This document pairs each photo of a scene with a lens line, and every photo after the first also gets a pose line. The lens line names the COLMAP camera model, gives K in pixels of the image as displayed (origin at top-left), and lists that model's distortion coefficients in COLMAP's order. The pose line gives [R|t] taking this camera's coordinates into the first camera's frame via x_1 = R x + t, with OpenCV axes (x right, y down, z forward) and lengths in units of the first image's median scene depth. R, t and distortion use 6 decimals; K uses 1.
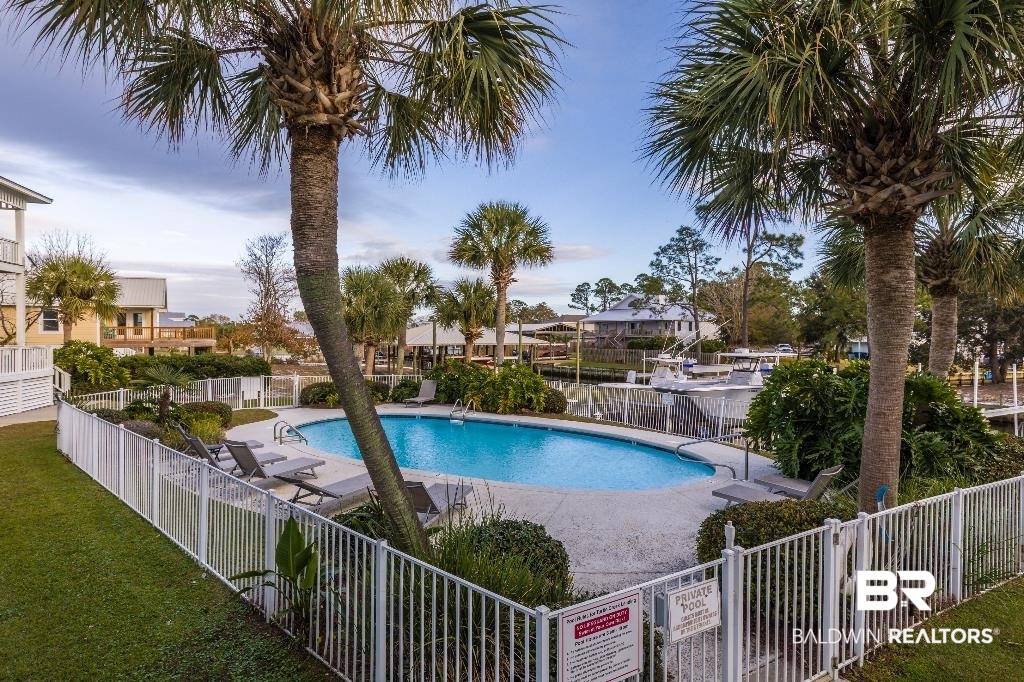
lens RADIAL K [[552.2, 0, 517.0], [0, 552.2, 343.9], [0, 0, 1]] dist [-0.001014, 0.000126]
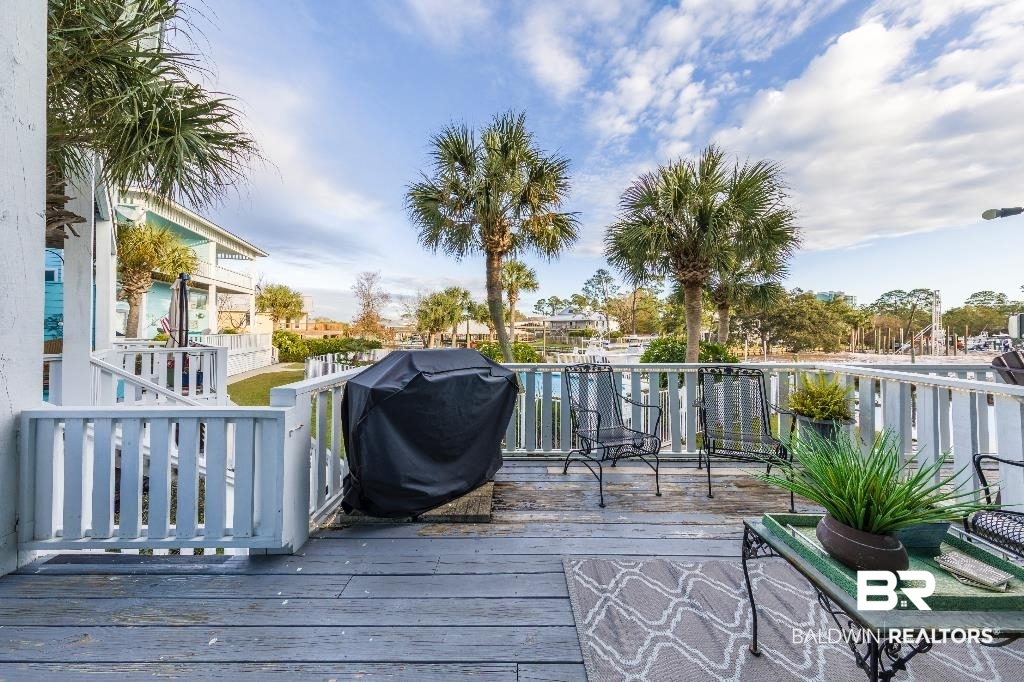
lens RADIAL K [[324.6, 0, 517.1], [0, 324.6, 325.3], [0, 0, 1]] dist [0.006623, 0.000006]
pose [[0.998712, 0.001083, 0.050727, -0.047181], [0.000331, 0.999612, -0.027862, 0.005598], [-0.050738, 0.027843, 0.998324, -0.093956]]
